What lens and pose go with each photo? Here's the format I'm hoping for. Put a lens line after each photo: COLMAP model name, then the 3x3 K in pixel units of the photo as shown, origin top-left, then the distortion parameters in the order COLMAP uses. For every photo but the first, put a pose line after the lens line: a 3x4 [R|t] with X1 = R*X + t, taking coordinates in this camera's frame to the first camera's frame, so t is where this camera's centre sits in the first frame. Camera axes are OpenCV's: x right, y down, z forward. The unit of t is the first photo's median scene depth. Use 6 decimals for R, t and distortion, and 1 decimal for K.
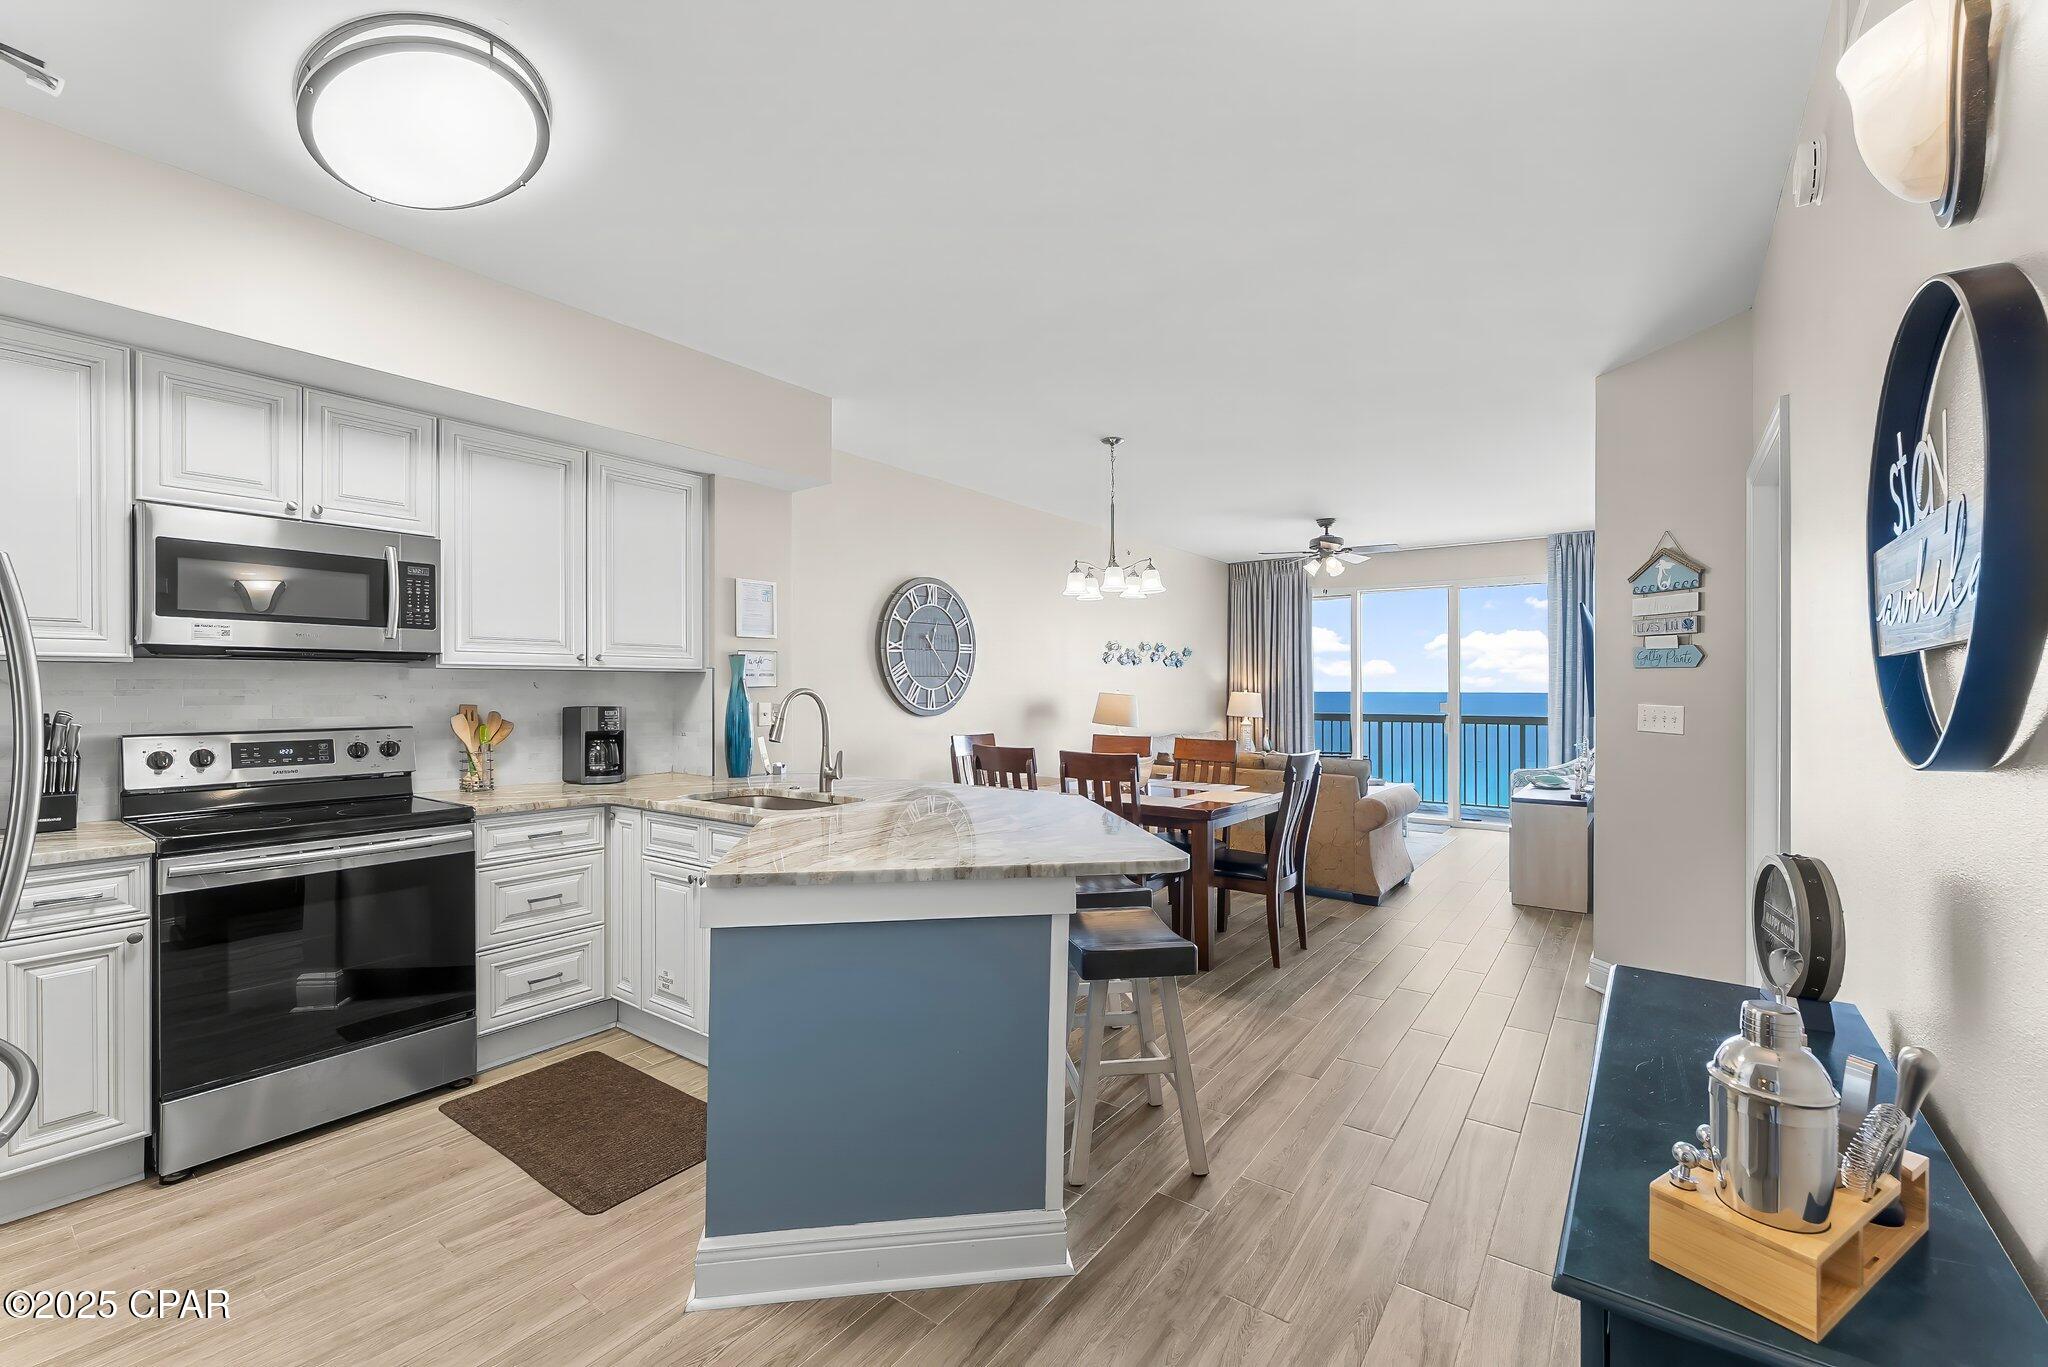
lens RADIAL K [[845.5, 0, 1018.3], [0, 845.5, 687.7], [0, 0, 1]] dist [0.000683, 0.000145]
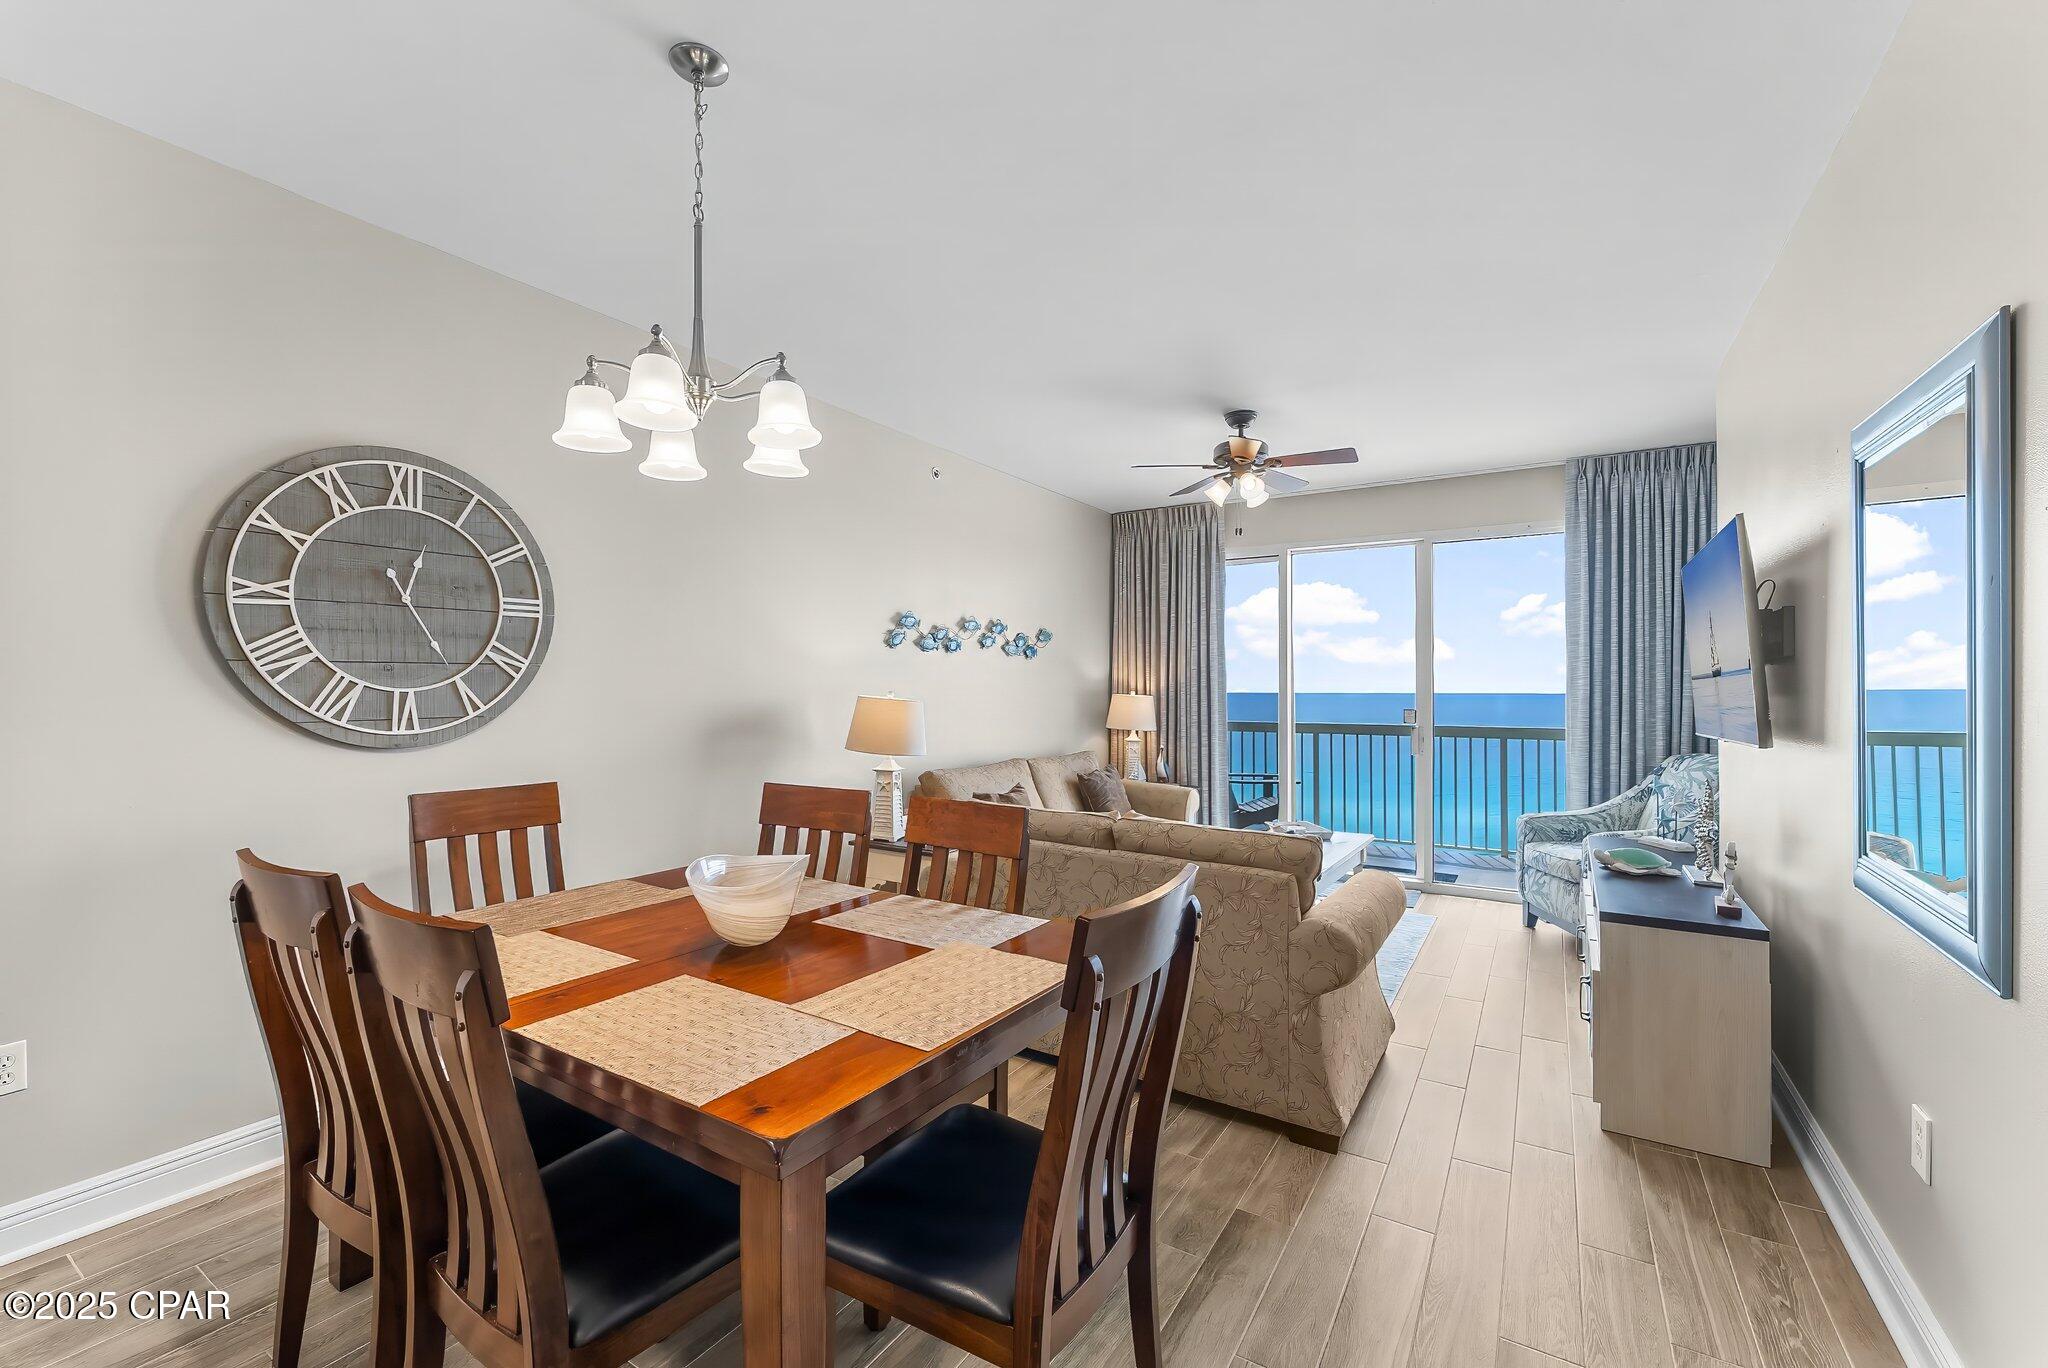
lens RADIAL K [[845.5, 0, 1018.3], [0, 845.5, 688.2], [0, 0, 1]] dist [0.000683, 0.000145]
pose [[0.996925, 0.000026, 0.078363, 0.307224], [0.000051, 1.000000, -0.000978, 0.002175], [-0.078363, 0.000979, 0.996924, 0.792007]]
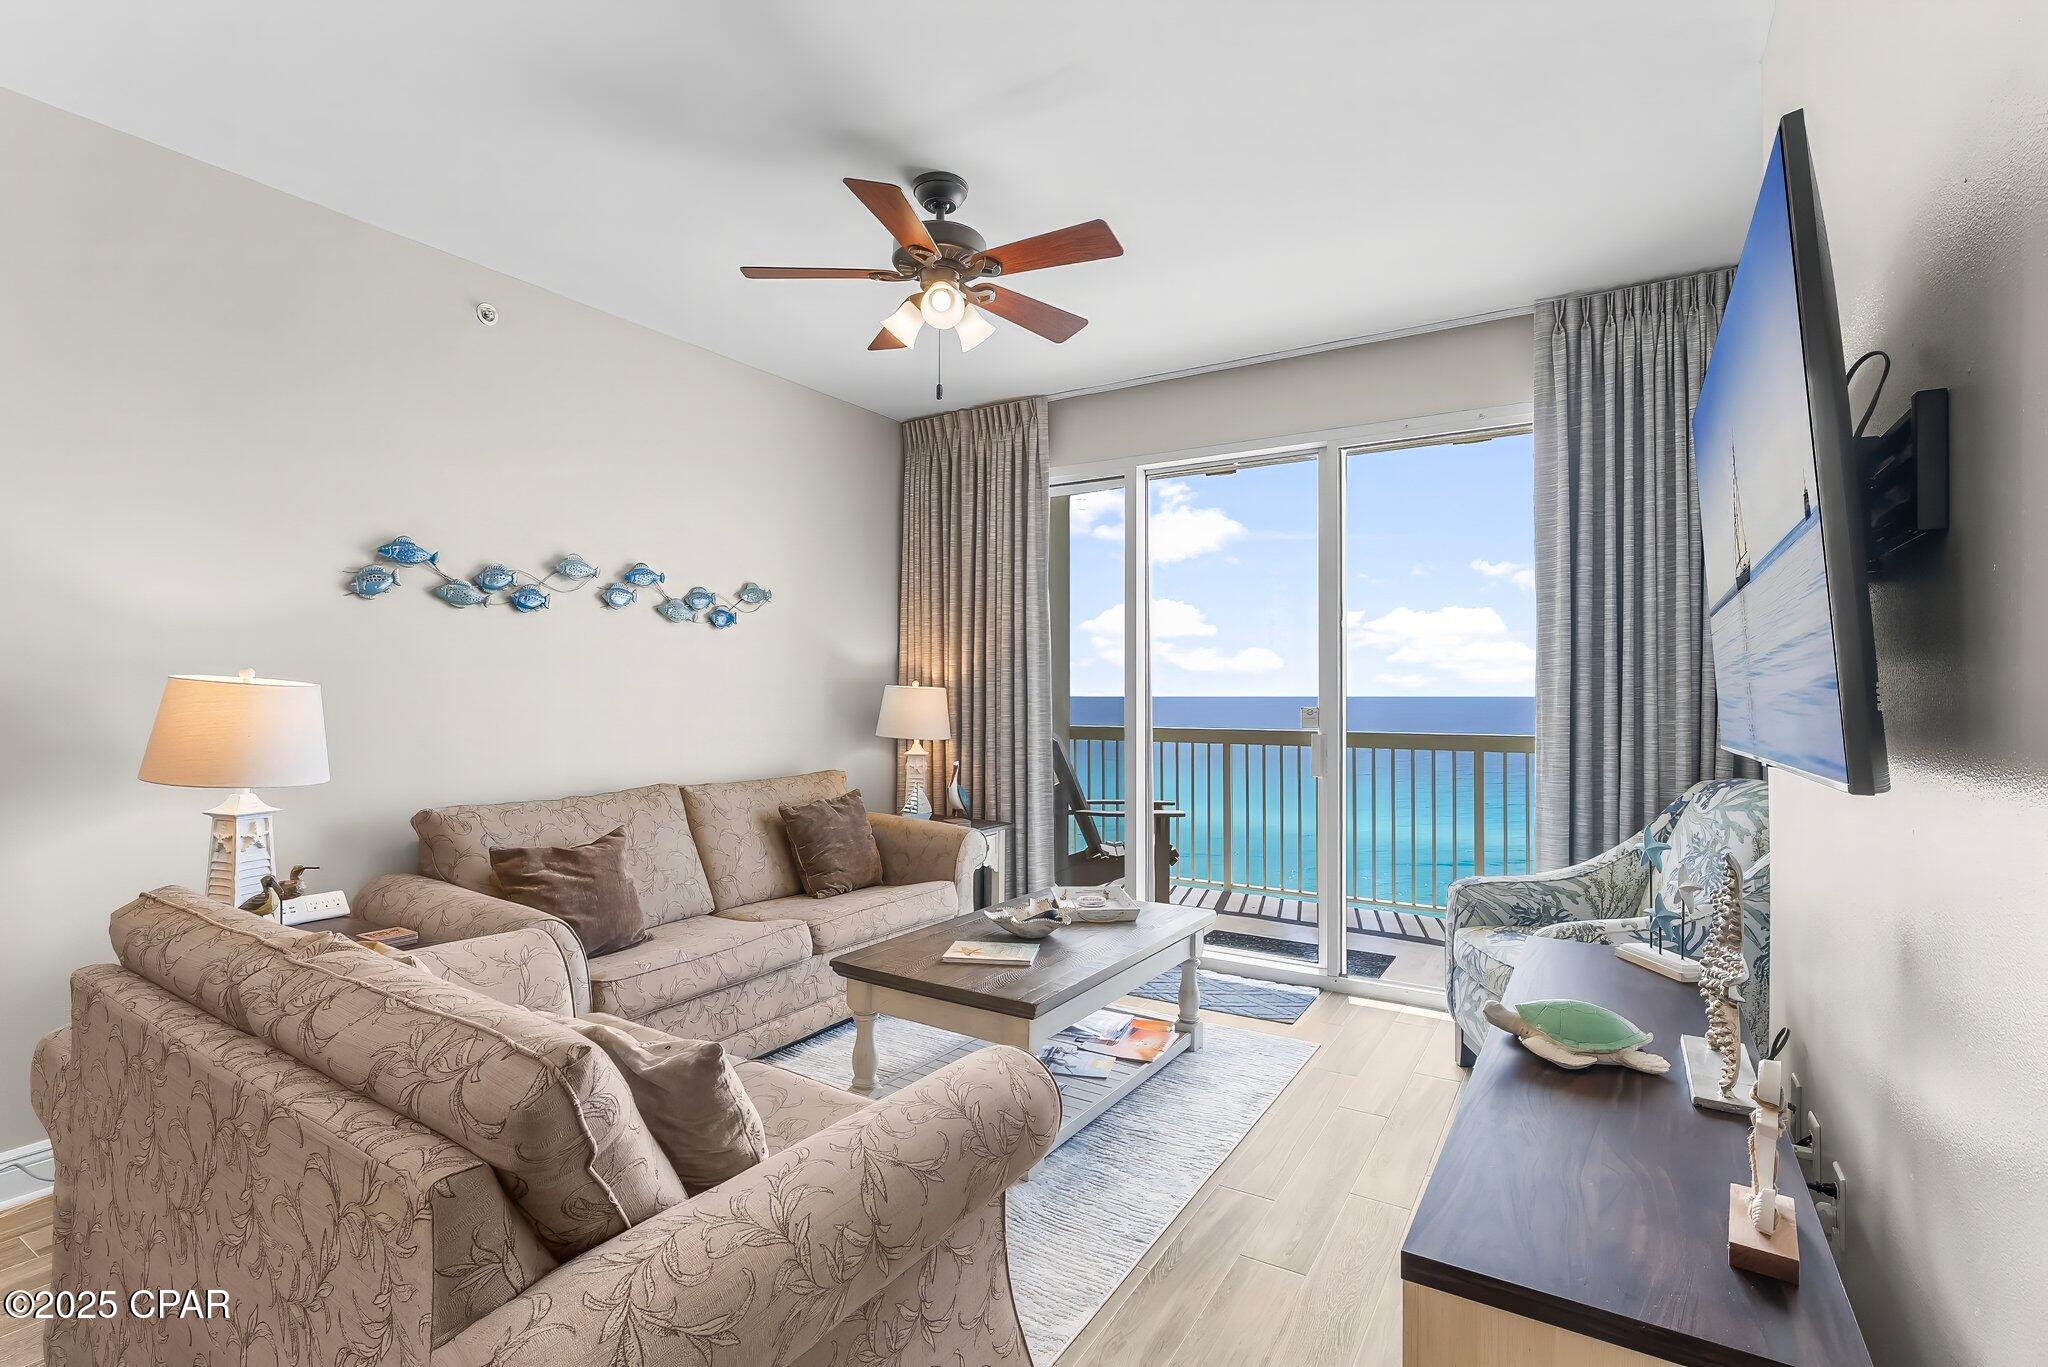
lens RADIAL K [[953.4, 0, 1017.6], [0, 953.4, 689.5], [0, 0, 1]] dist [-0.001584, -0.000152]
pose [[0.996467, 0.000472, 0.083984, 0.720172], [-0.000244, 0.999996, -0.002733, 0.022883], [-0.083985, 0.002703, 0.996463, 1.197358]]
